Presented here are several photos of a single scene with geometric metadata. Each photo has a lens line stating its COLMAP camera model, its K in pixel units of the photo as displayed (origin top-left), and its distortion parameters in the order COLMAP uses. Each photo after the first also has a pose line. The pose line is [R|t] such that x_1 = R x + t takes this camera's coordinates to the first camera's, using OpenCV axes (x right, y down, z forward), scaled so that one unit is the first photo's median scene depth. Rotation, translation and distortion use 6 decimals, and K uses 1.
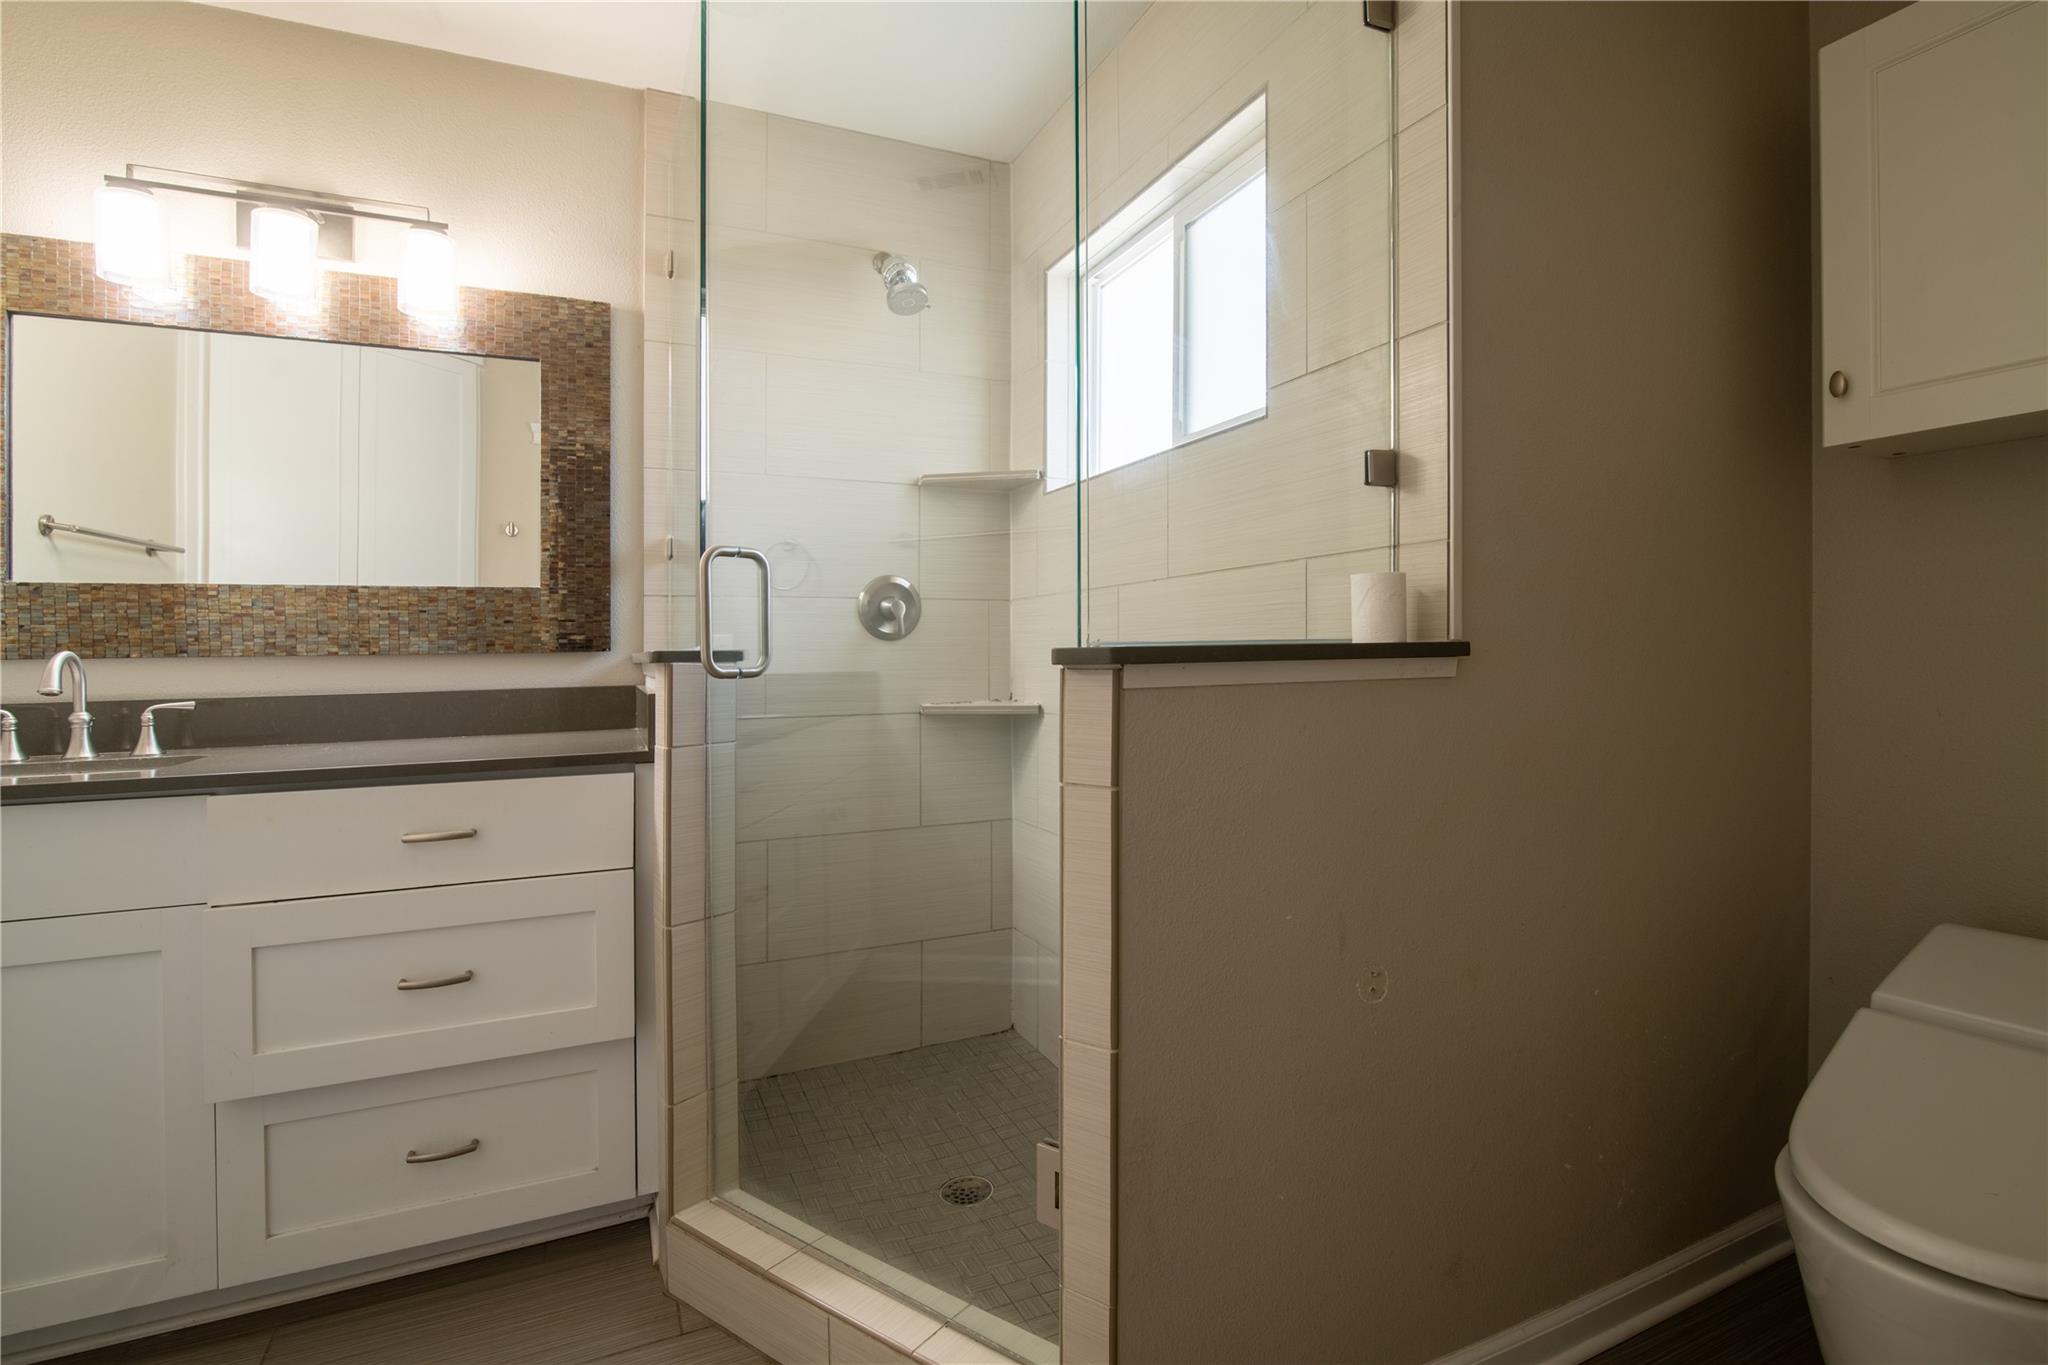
lens RADIAL K [[958.5, 0, 1015.3], [0, 958.5, 630.1], [0, 0, 1]] dist [-0.019143, 0.000600]
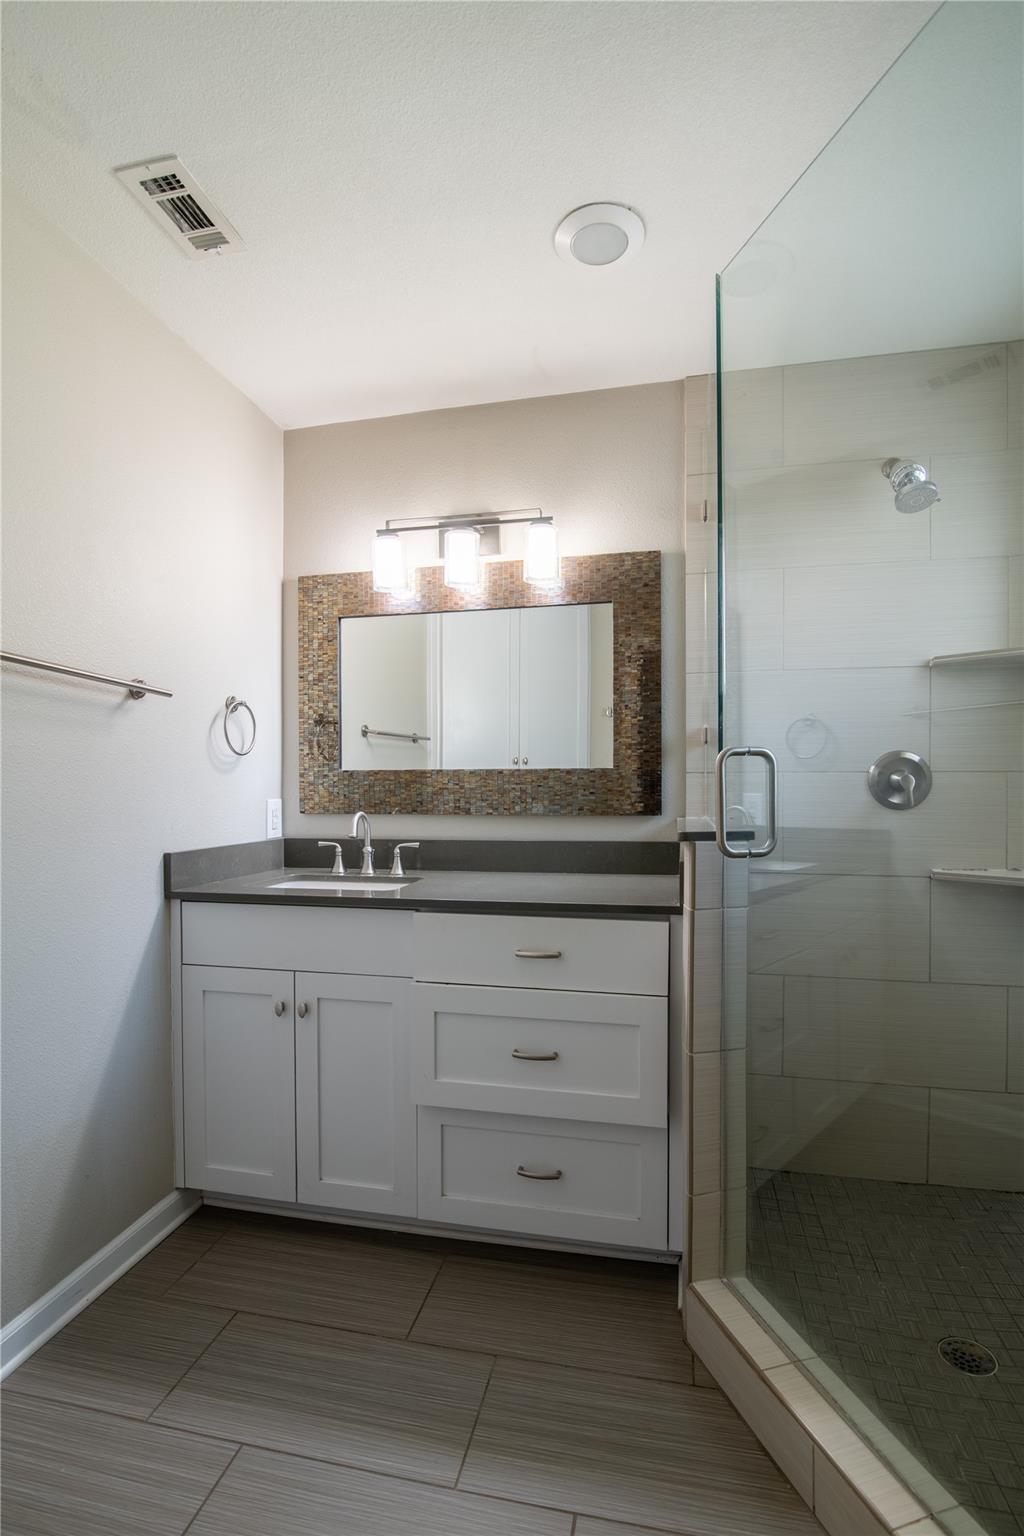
lens RADIAL K [[718.8, 0, 520.4], [0, 718.8, 770.6], [0, 0, 1]] dist [-0.019143, 0.000600]
pose [[0.802669, 0.004148, -0.596410, 0.012955], [0.003469, 0.999926, 0.011624, -0.059481], [0.596415, -0.011399, 0.802595, 0.100988]]
